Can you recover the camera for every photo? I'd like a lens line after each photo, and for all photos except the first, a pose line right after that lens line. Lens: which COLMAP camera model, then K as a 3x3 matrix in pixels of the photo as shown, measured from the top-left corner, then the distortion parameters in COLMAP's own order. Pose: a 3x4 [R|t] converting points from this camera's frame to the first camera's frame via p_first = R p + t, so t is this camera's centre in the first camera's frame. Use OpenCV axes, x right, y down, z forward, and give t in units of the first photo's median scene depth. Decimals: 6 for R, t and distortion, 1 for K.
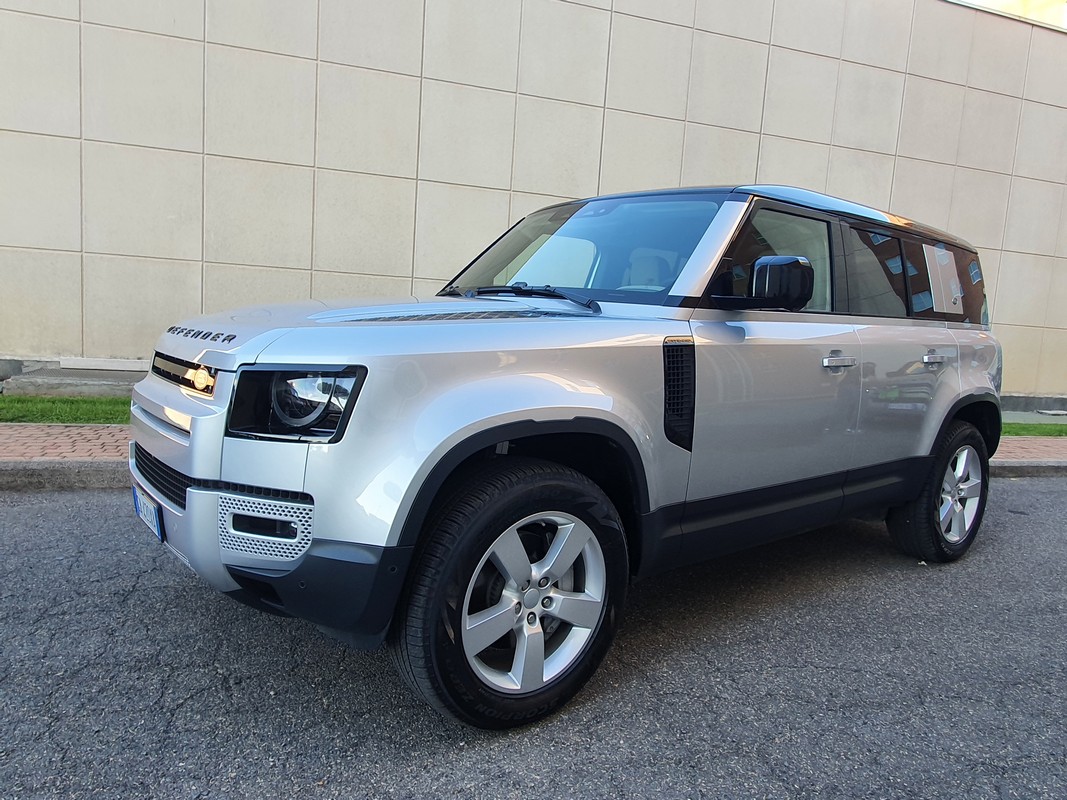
lens RADIAL K [[739.2, 0, 533.5], [0, 739.2, 400.0], [0, 0, 1]] dist [0.009099, -0.008565]
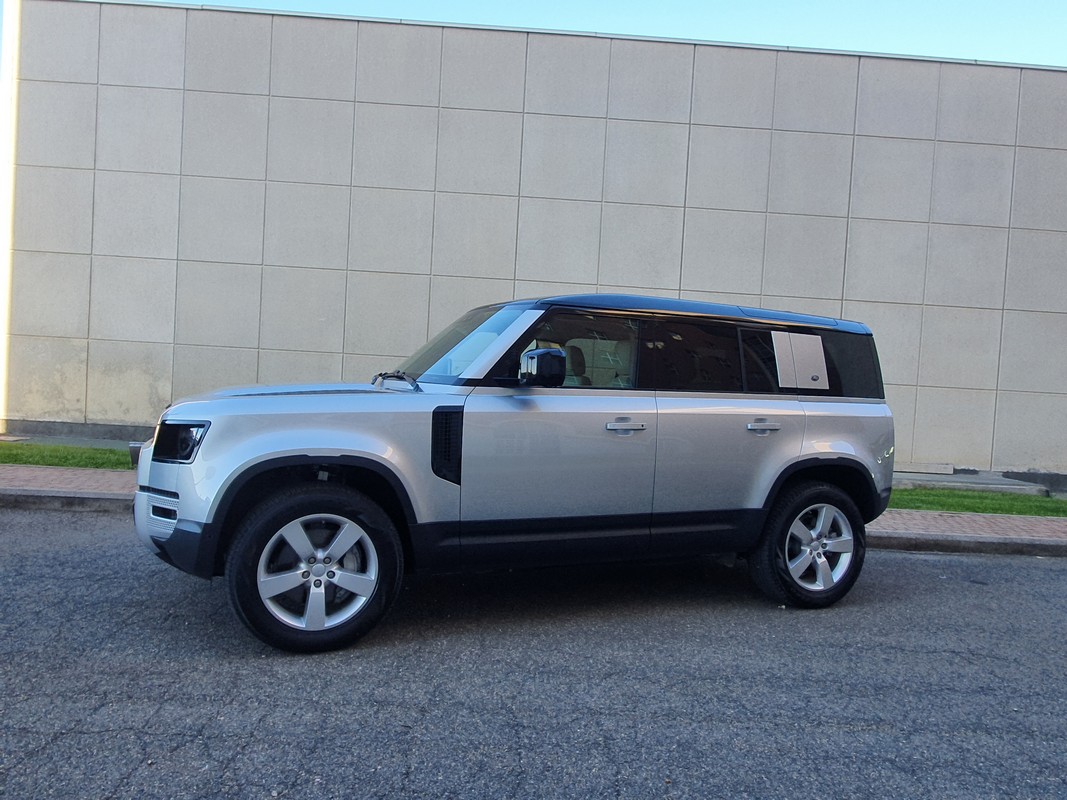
lens RADIAL K [[739.2, 0, 533.5], [0, 739.2, 400.0], [0, 0, 1]] dist [0.009099, -0.008565]
pose [[0.959851, -0.004017, -0.280481, 0.828076], [-0.026080, 0.994288, -0.103493, 0.055306], [0.279295, 0.106653, 0.954264, -0.389136]]
